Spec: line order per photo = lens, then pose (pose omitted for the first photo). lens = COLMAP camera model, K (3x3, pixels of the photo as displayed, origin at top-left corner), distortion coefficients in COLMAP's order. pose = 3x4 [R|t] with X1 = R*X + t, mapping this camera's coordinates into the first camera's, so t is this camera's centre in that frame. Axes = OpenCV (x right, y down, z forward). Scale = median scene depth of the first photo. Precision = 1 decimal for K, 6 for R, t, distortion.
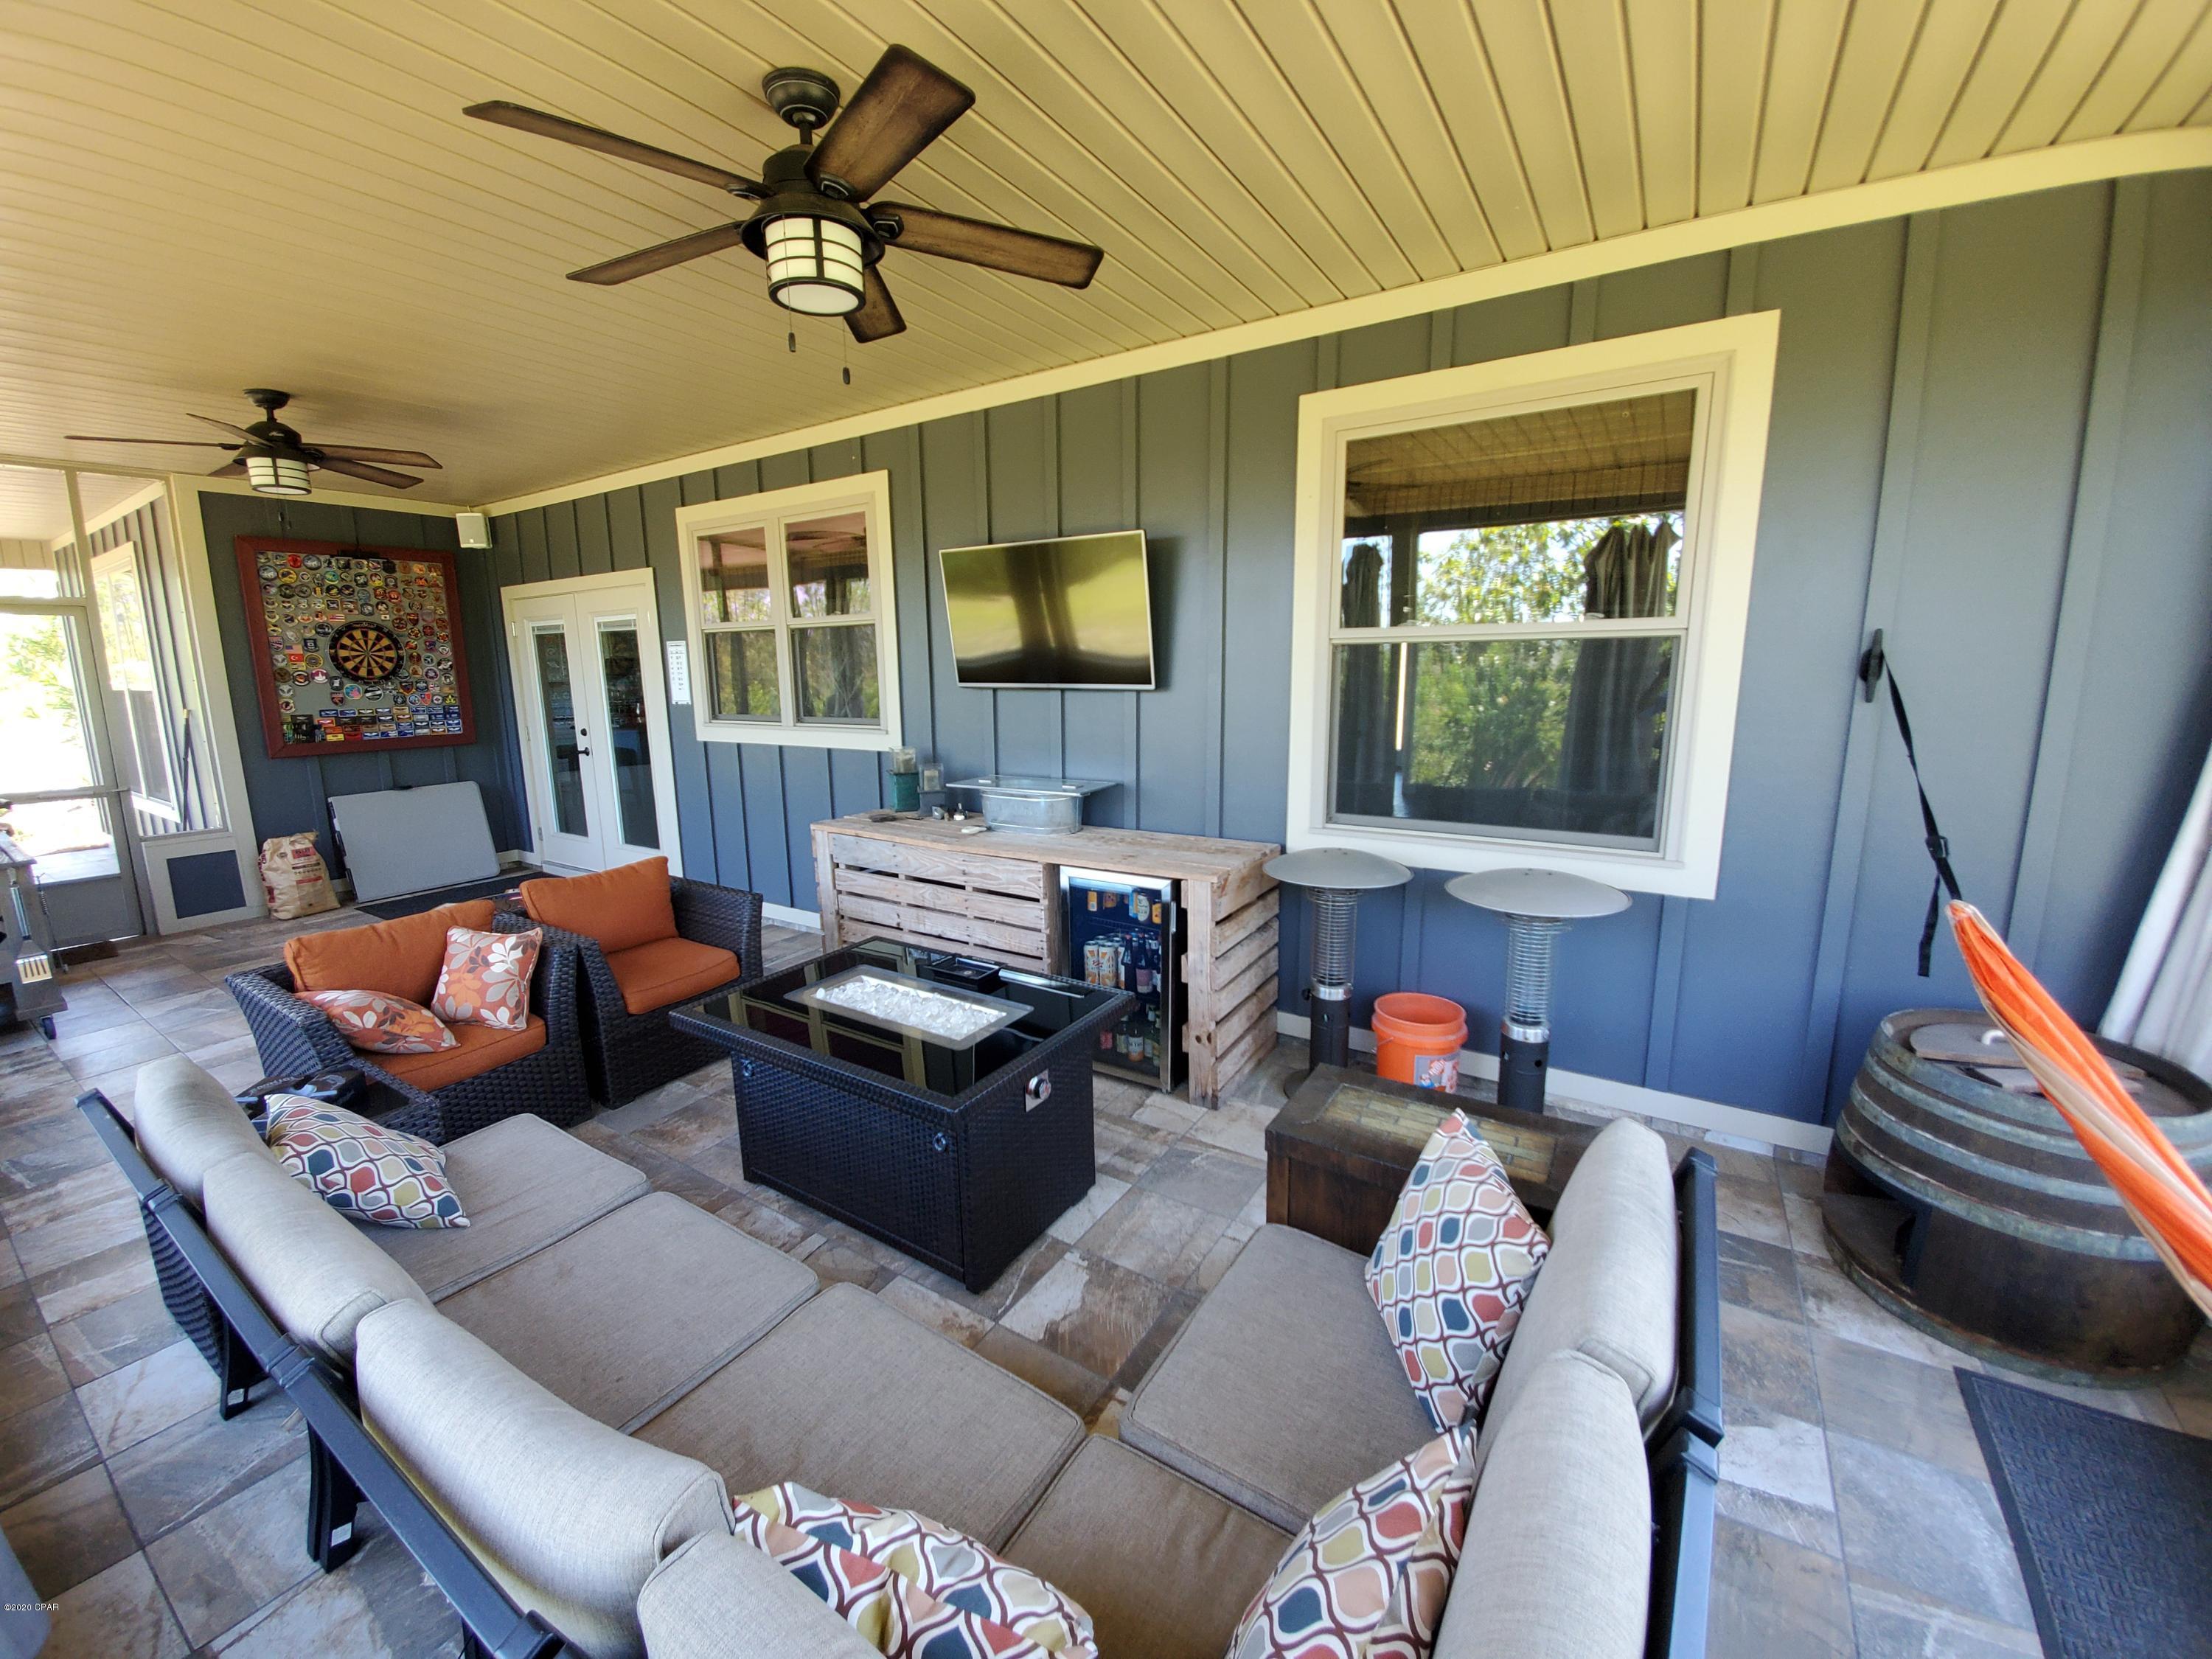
lens RADIAL K [[870.6, 0, 1100.8], [0, 870.6, 830.4], [0, 0, 1]] dist [0.003018, -0.010172]
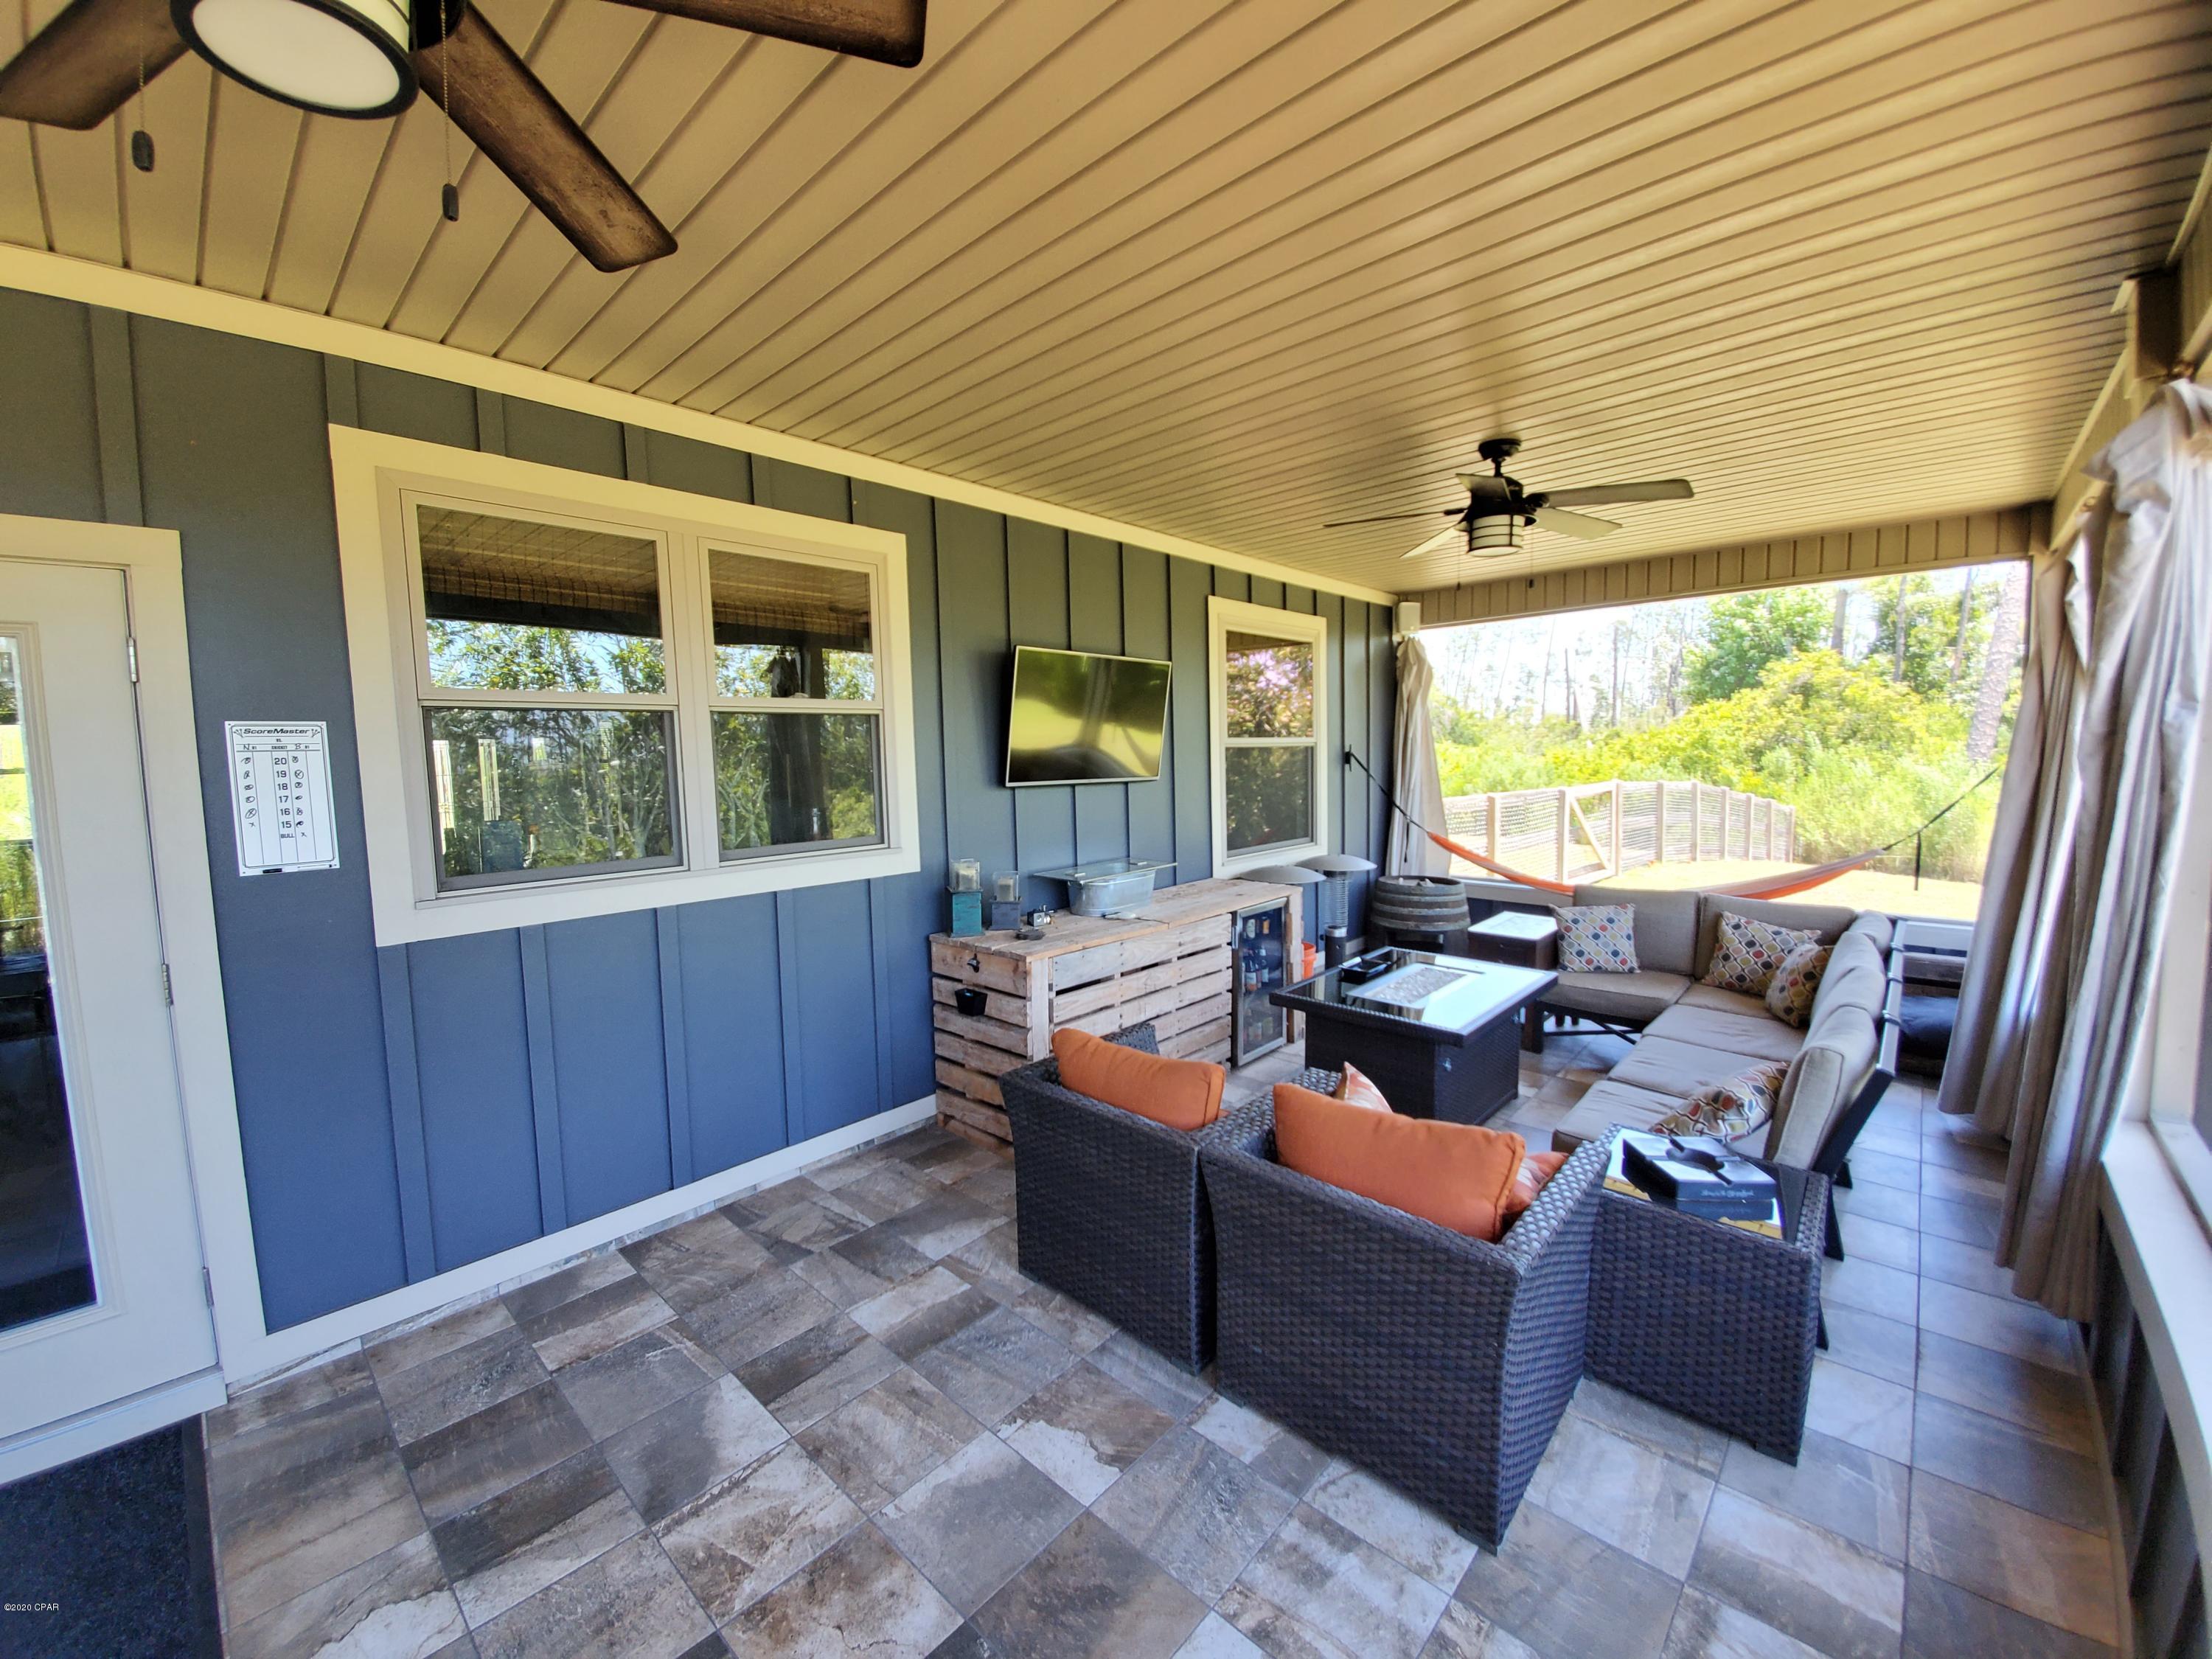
lens RADIAL K [[870.6, 0, 1100.8], [0, 870.6, 830.4], [0, 0, 1]] dist [0.003018, -0.010172]
pose [[0.185412, -0.080714, 0.979340, -0.948213], [0.199977, 0.978865, 0.042814, -0.122397], [-0.962097, 0.187907, 0.197634, 0.641077]]
